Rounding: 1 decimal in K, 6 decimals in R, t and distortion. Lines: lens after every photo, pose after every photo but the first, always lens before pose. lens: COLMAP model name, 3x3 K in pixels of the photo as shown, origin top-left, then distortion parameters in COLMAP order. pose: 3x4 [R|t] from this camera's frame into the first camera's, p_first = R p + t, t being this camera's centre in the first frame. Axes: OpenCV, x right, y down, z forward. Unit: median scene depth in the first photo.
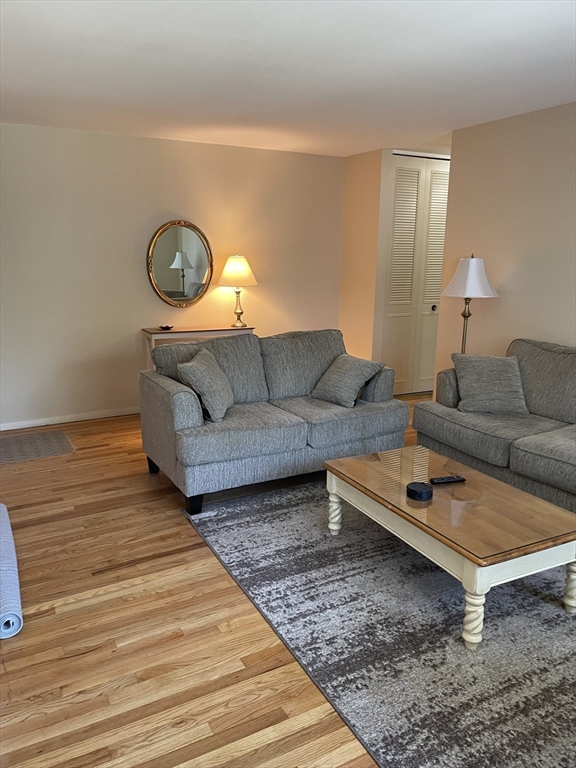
lens RADIAL K [[581.2, 0, 288.0], [0, 581.2, 384.0], [0, 0, 1]] dist [0.100906, -0.130390]
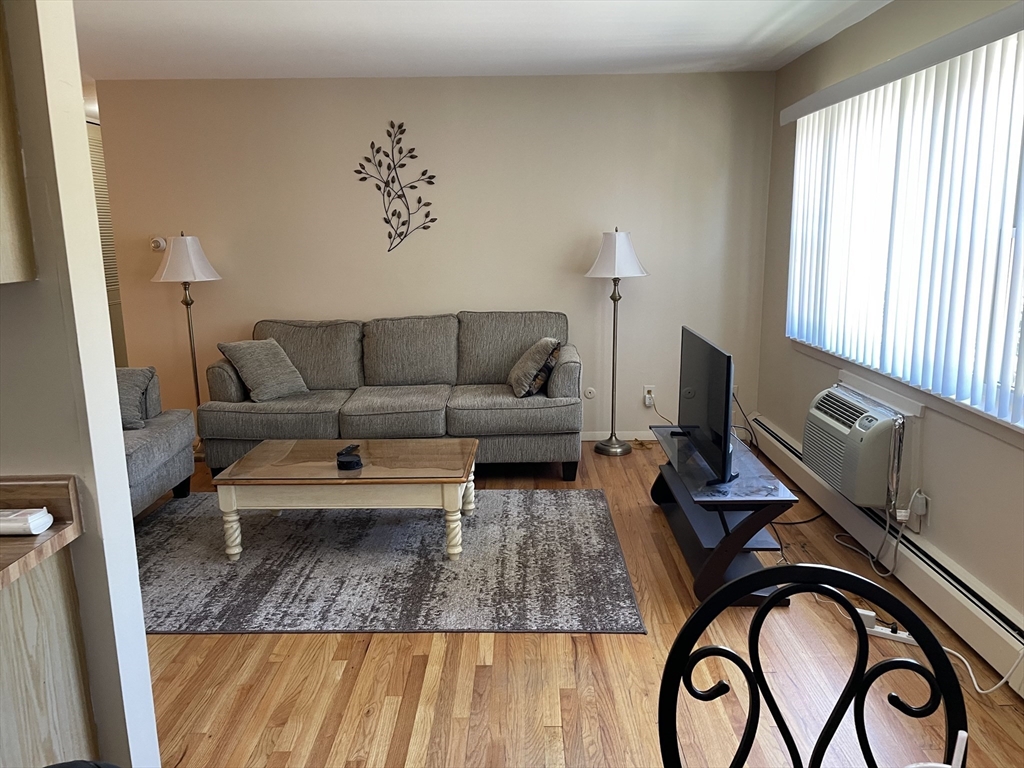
lens RADIAL K [[774.9, 0, 520.4], [0, 774.9, 381.6], [0, 0, 1]] dist [0.100906, -0.130390]
pose [[0.471635, -0.179130, 0.863408, -0.824561], [0.205825, 0.974465, 0.089739, -0.014433], [-0.857436, 0.135387, 0.496461, 0.057382]]
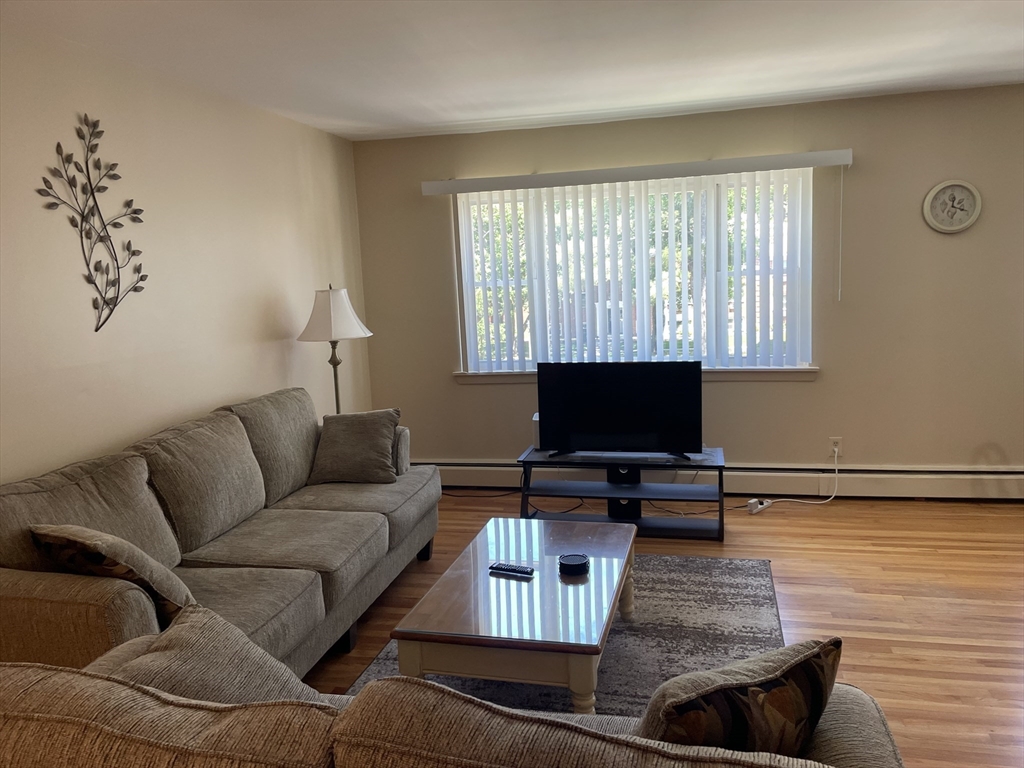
lens RADIAL K [[774.9, 0, 520.4], [0, 774.9, 381.6], [0, 0, 1]] dist [0.100906, -0.130390]
pose [[-0.760993, -0.066134, 0.645380, -0.424351], [0.175394, 0.936773, 0.302808, -0.423895], [-0.624601, 0.343631, -0.701279, 1.832464]]
